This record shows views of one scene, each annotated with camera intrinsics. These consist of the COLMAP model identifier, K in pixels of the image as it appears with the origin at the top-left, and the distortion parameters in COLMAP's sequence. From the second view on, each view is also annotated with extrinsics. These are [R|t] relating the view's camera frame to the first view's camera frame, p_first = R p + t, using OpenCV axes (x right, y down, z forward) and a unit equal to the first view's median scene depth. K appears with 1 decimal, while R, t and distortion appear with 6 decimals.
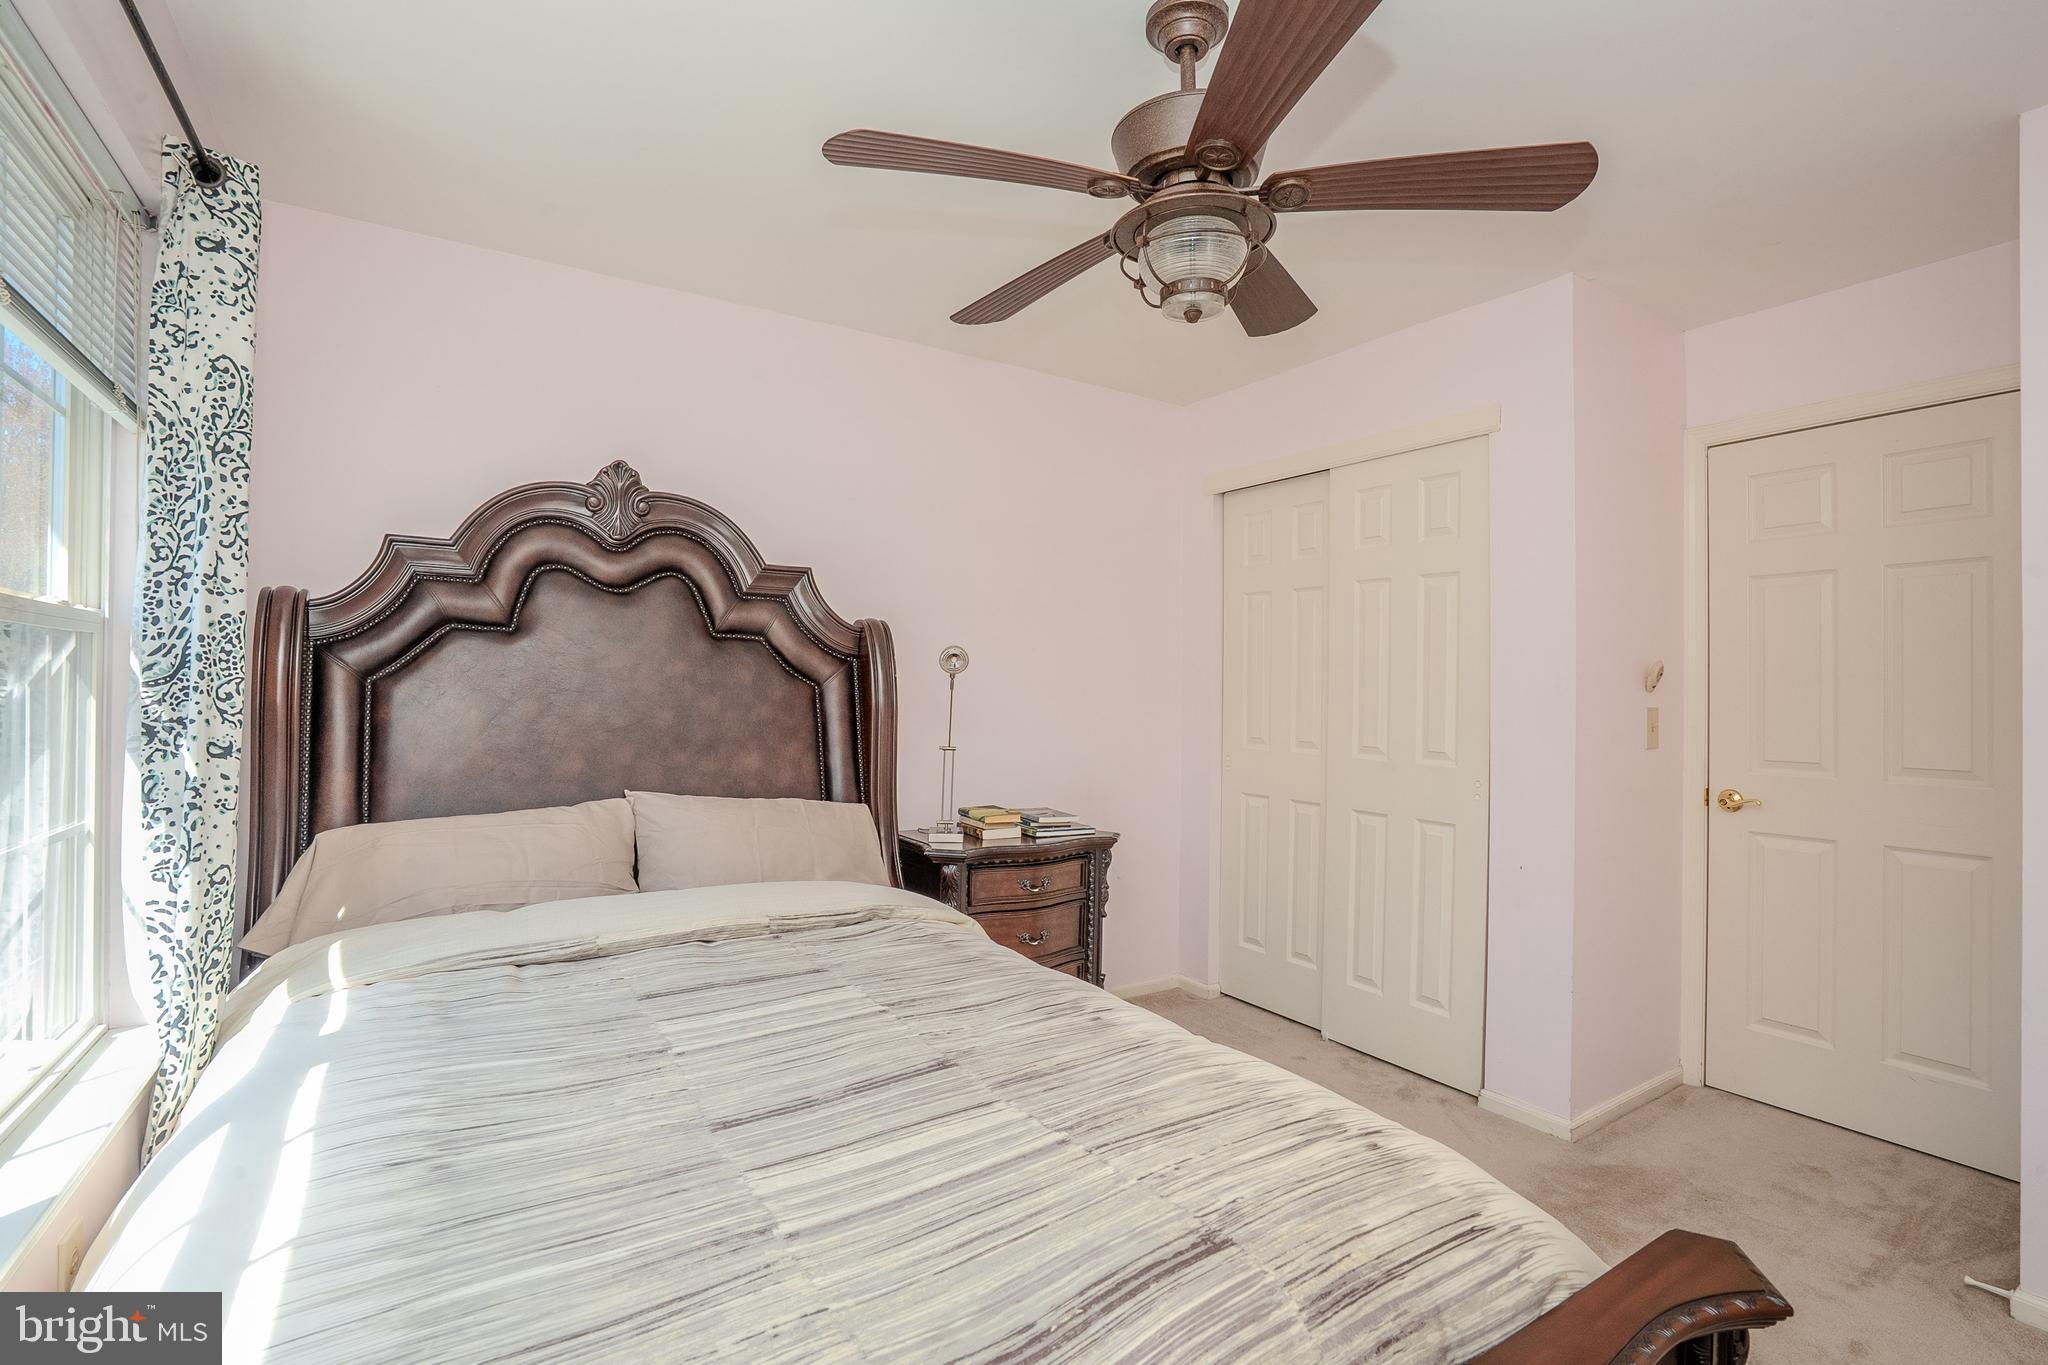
lens RADIAL K [[940.2, 0, 1021.0], [0, 940.2, 684.9], [0, 0, 1]] dist [-0.056080, 0.017447]
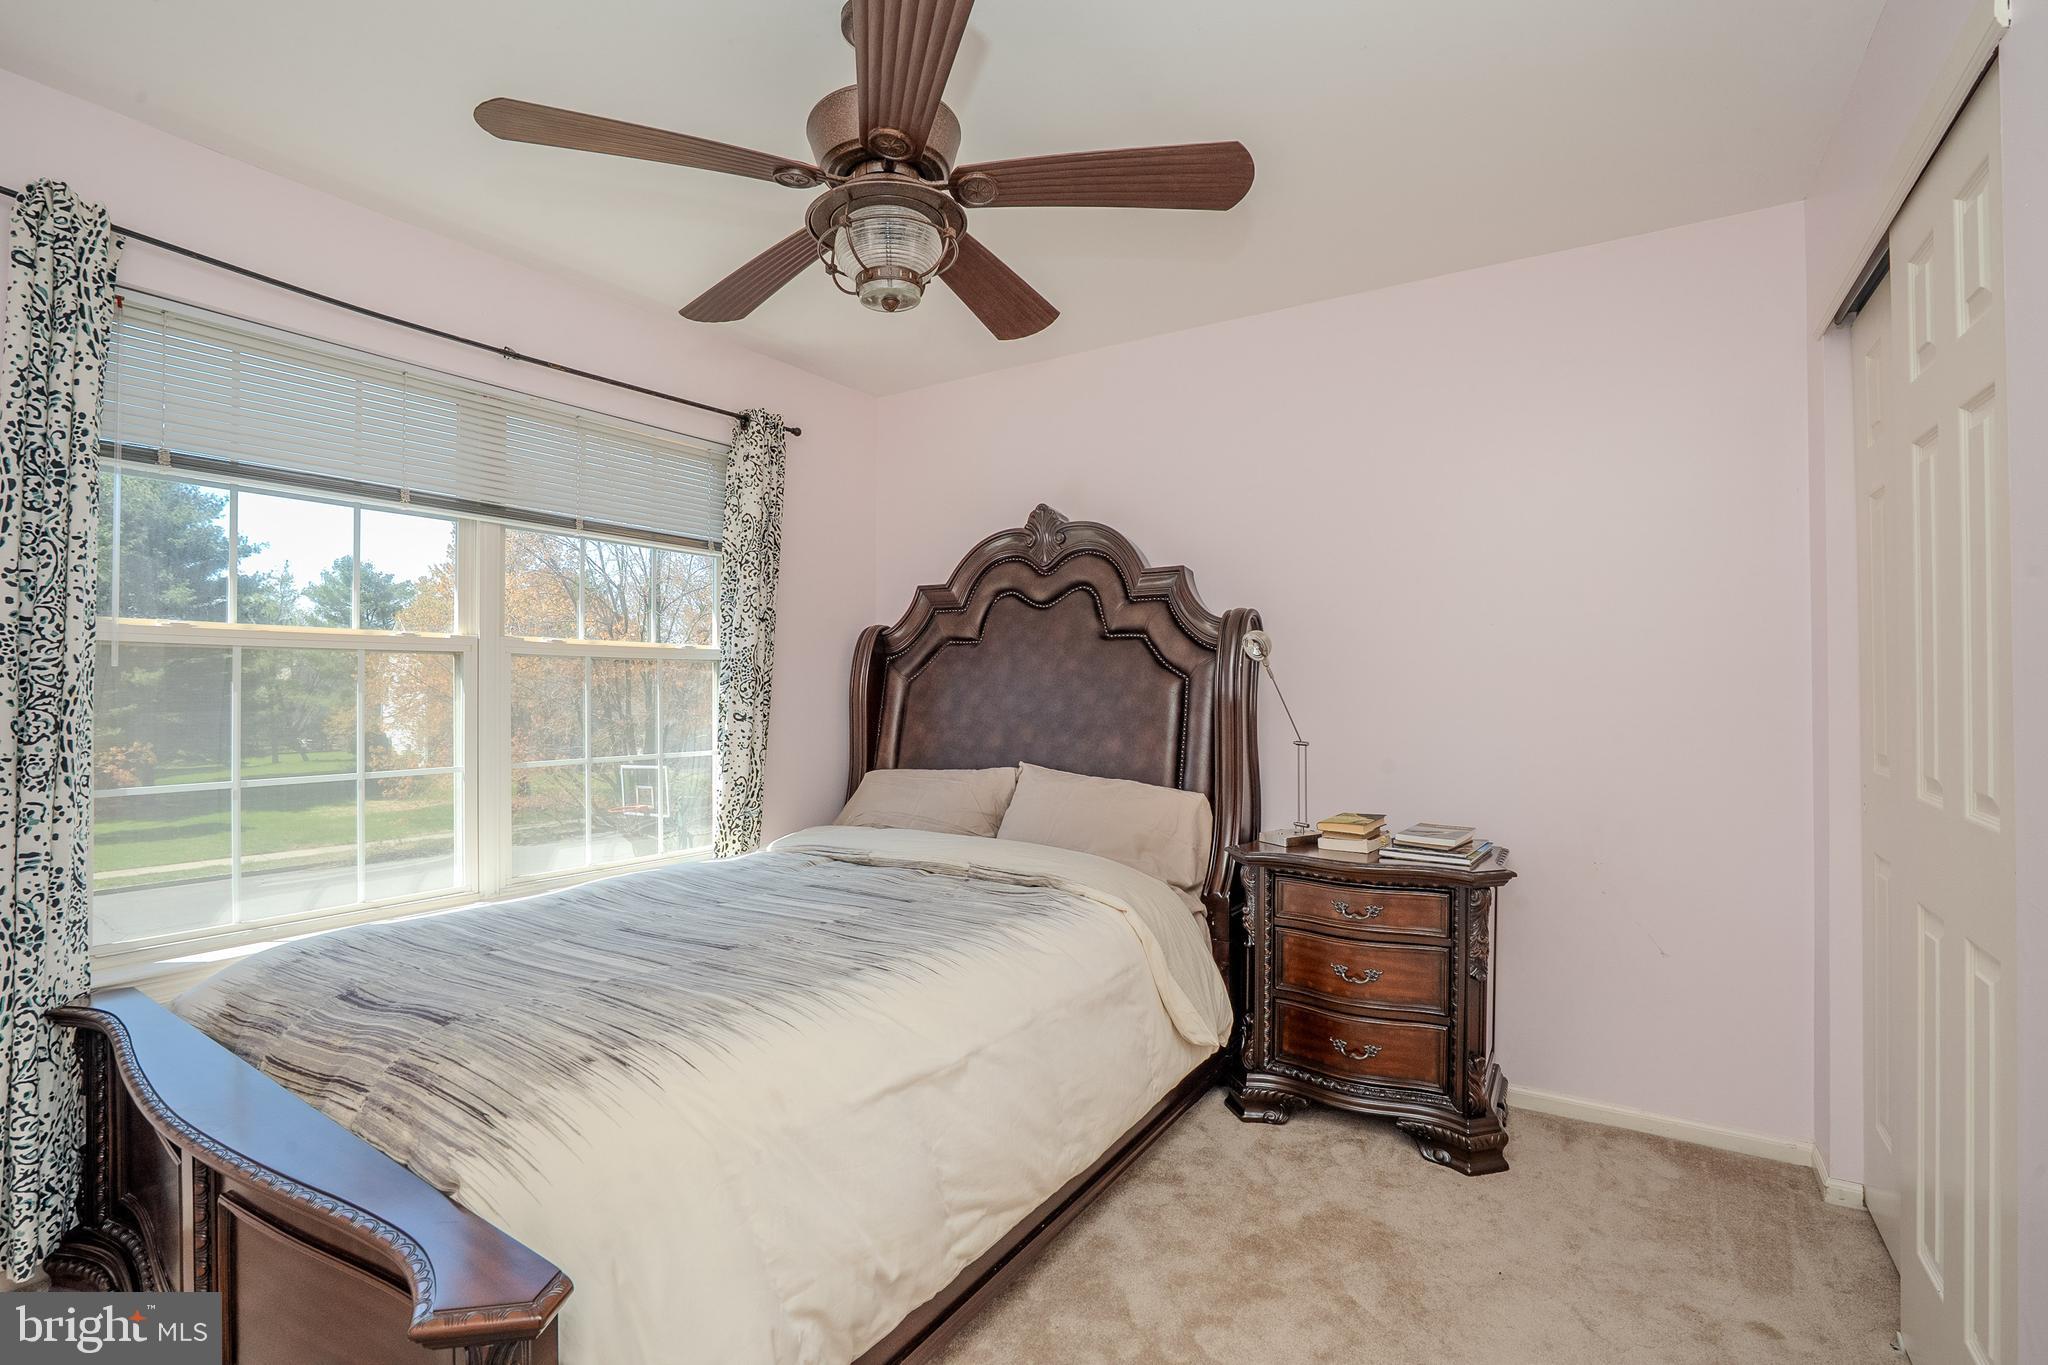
lens RADIAL K [[940.2, 0, 1021.5], [0, 940.2, 683.7], [0, 0, 1]] dist [-0.056080, 0.017447]
pose [[0.408470, -0.017514, -0.912604, 1.189505], [0.013351, 0.999824, -0.013212, 0.034226], [0.912674, -0.006787, 0.408632, 0.727704]]
